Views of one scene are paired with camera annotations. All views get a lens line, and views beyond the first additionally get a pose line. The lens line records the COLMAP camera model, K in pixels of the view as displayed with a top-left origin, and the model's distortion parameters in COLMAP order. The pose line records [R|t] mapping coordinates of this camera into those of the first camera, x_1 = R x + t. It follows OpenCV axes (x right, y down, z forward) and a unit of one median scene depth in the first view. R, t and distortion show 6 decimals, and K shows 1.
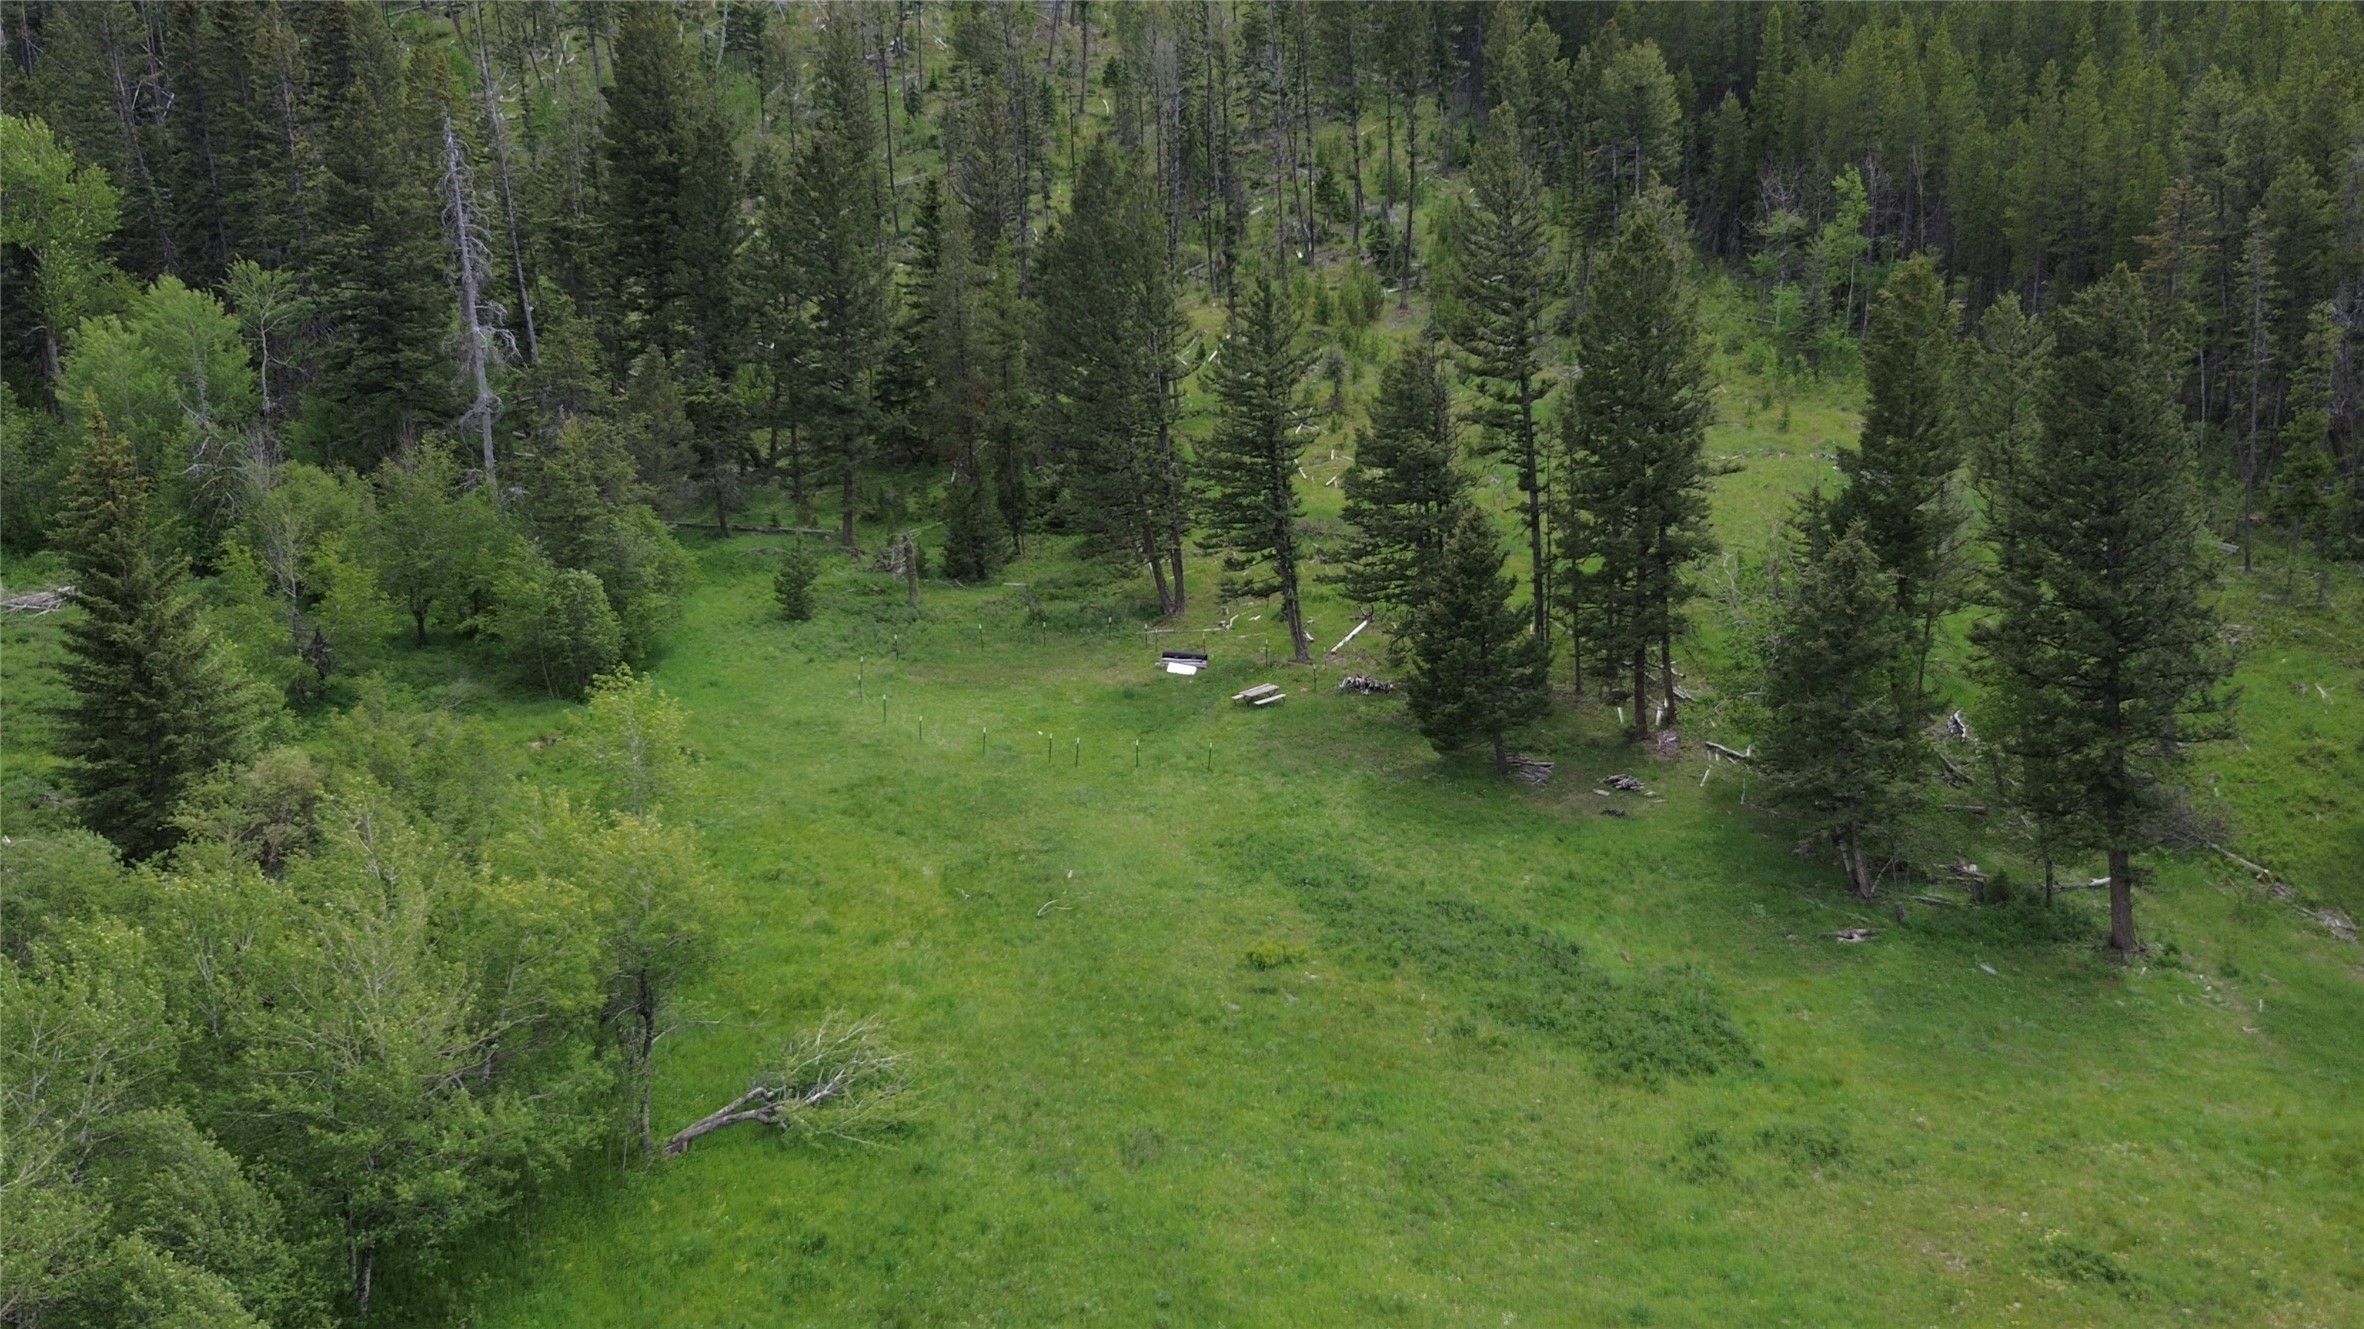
lens RADIAL K [[2071.5, 0, 1185.6], [0, 2071.5, 616.0], [0, 0, 1]] dist [0.053413, -0.063984]
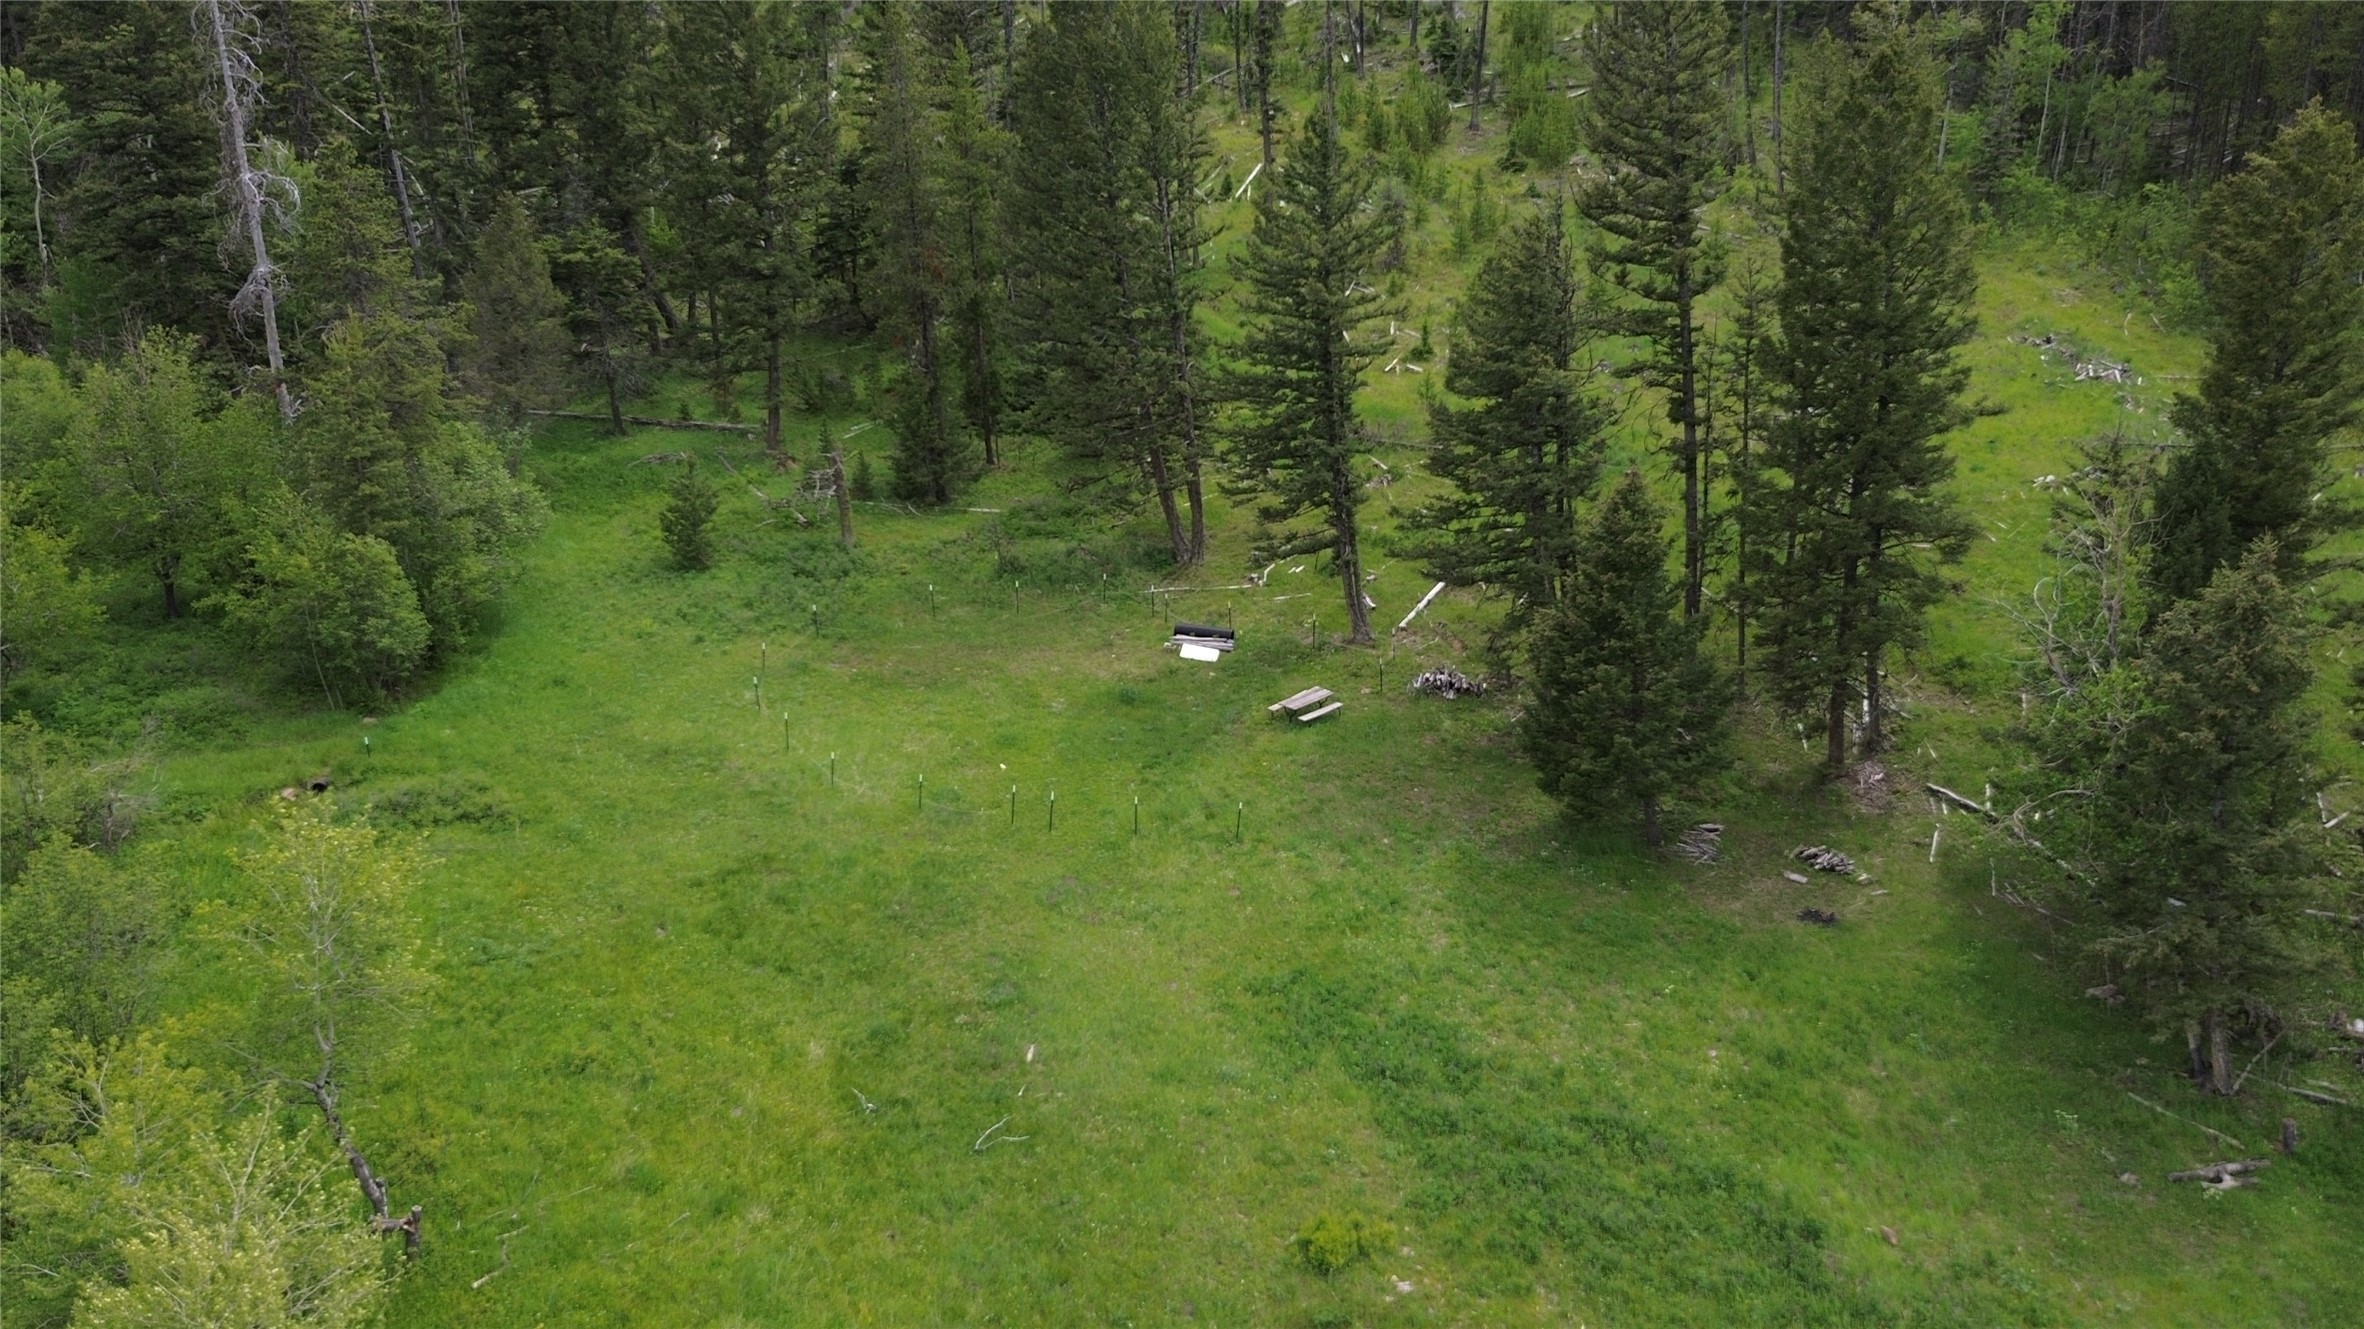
lens RADIAL K [[2071.5, 0, 1185.6], [0, 2071.5, 616.0], [0, 0, 1]] dist [0.053413, -0.063984]
pose [[0.999933, 0.008795, -0.007573, -0.001513], [-0.007985, 0.994848, 0.101060, -0.064868], [0.008423, -0.100993, 0.994852, 0.271728]]
